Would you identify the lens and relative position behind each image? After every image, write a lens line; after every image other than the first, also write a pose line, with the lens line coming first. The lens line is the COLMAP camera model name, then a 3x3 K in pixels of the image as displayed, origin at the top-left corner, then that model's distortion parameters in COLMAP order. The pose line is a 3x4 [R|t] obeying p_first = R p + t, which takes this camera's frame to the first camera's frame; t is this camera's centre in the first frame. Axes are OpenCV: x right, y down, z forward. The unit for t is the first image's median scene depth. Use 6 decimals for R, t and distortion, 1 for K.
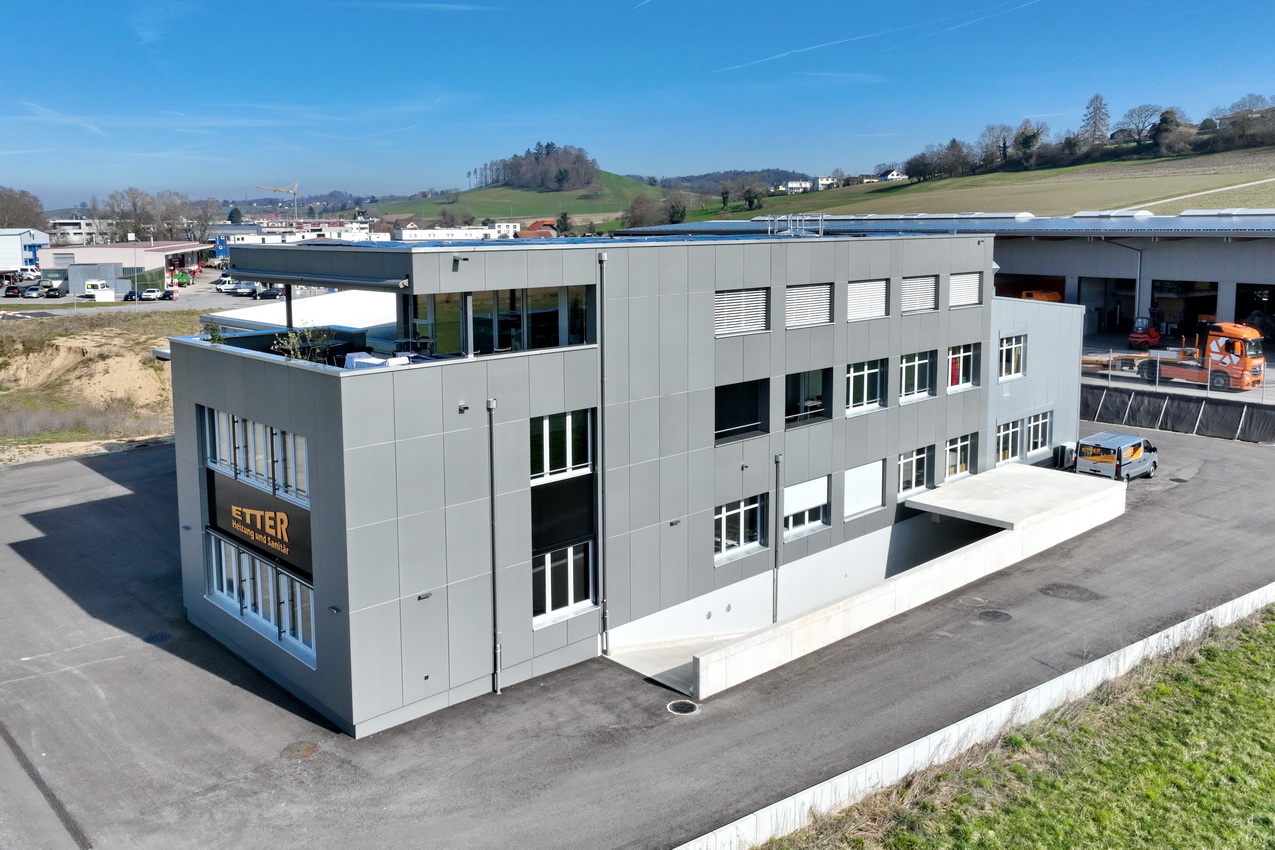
lens RADIAL K [[1026.2, 0, 618.4], [0, 1026.2, 339.0], [0, 0, 1]] dist [-0.007492, 0.031255]
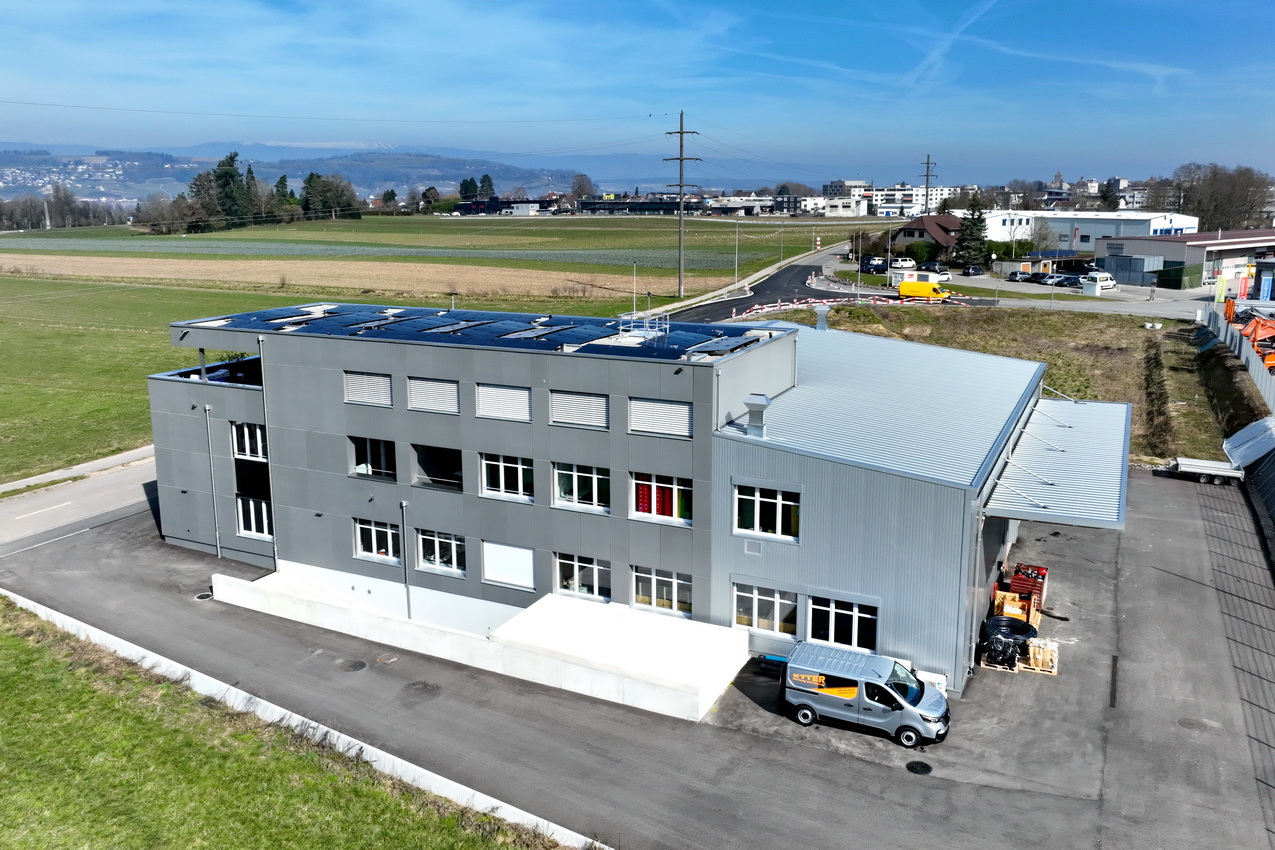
lens RADIAL K [[1025.3, 0, 548.3], [0, 1025.3, 376.1], [0, 0, 1]] dist [-0.000821, 0.019129]
pose [[0.305233, 0.163163, -0.938195, 1.650774], [-0.088587, 0.985805, 0.142622, -0.288184], [0.948148, 0.039579, 0.315355, 0.882576]]
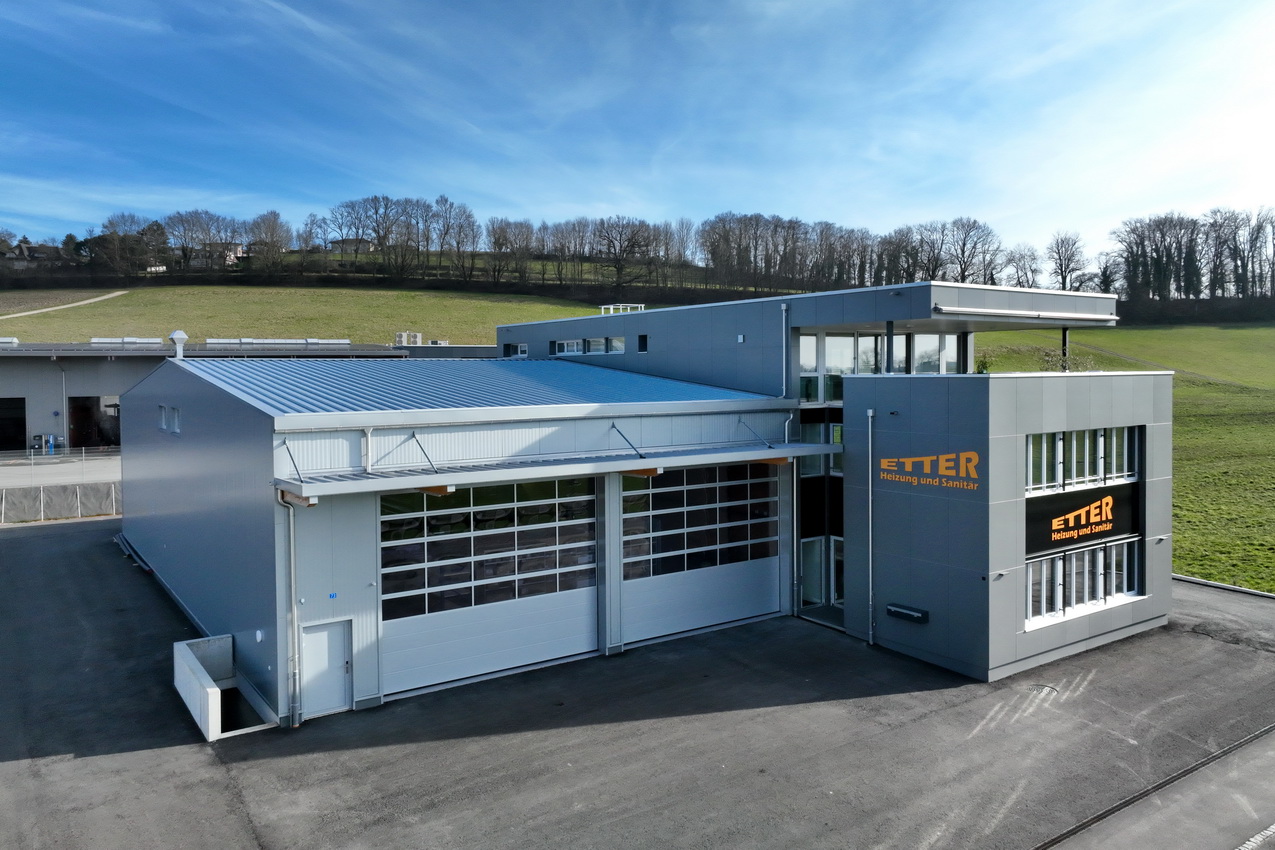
lens RADIAL K [[922.9, 0, 620.8], [0, 922.9, 397.2], [0, 0, 1]] dist [-0.006740, 0.029275]
pose [[0.152705, -0.021798, 0.988031, -1.378680], [0.117920, 0.993016, 0.003683, -0.023973], [-0.981212, 0.115946, 0.154209, 1.254969]]
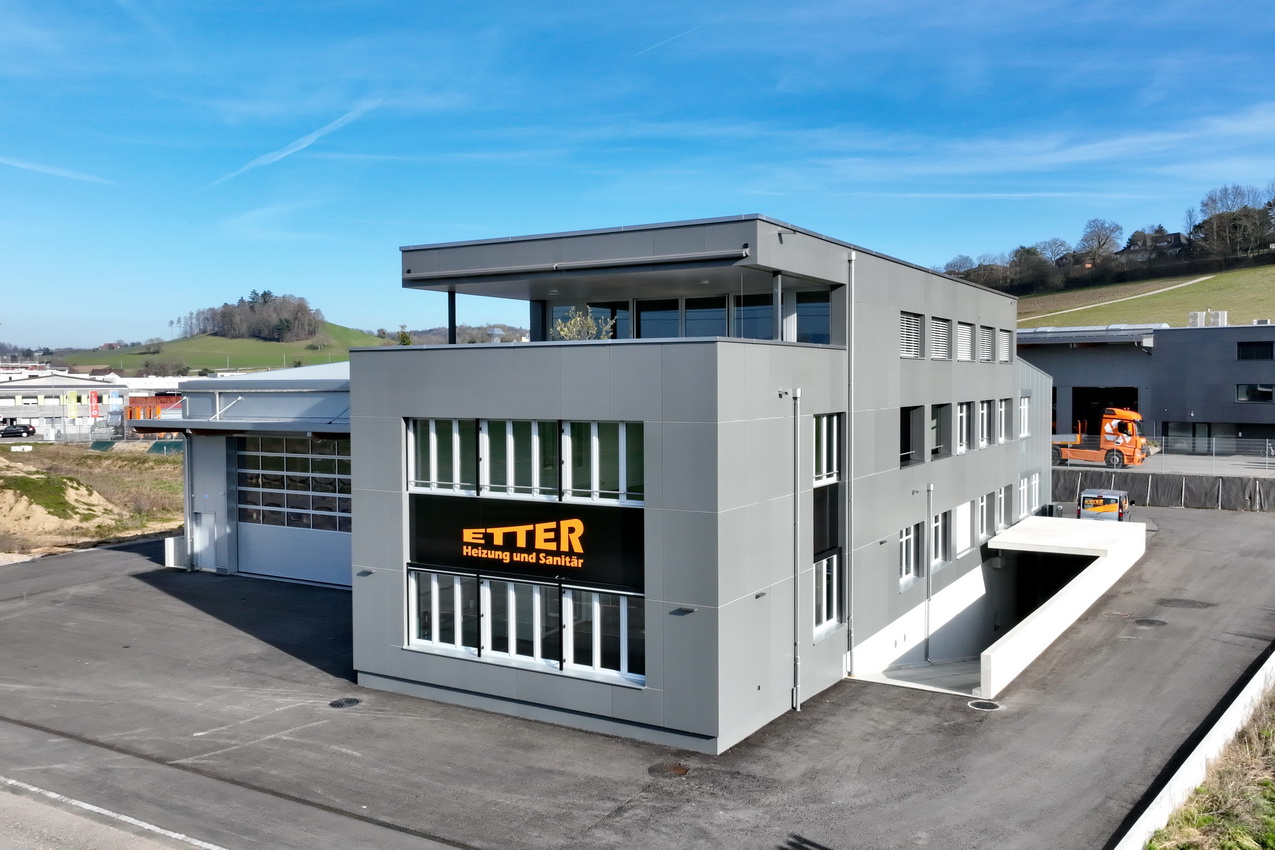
lens RADIAL K [[1050.5, 0, 637.5], [0, 1050.5, 425.0], [0, 0, 1]] dist [0.011038, -0.008202]
pose [[0.960623, -0.009747, 0.277685, -0.470620], [0.029296, 0.997367, -0.066338, 0.134473], [-0.276307, 0.071861, 0.958379, 0.103474]]
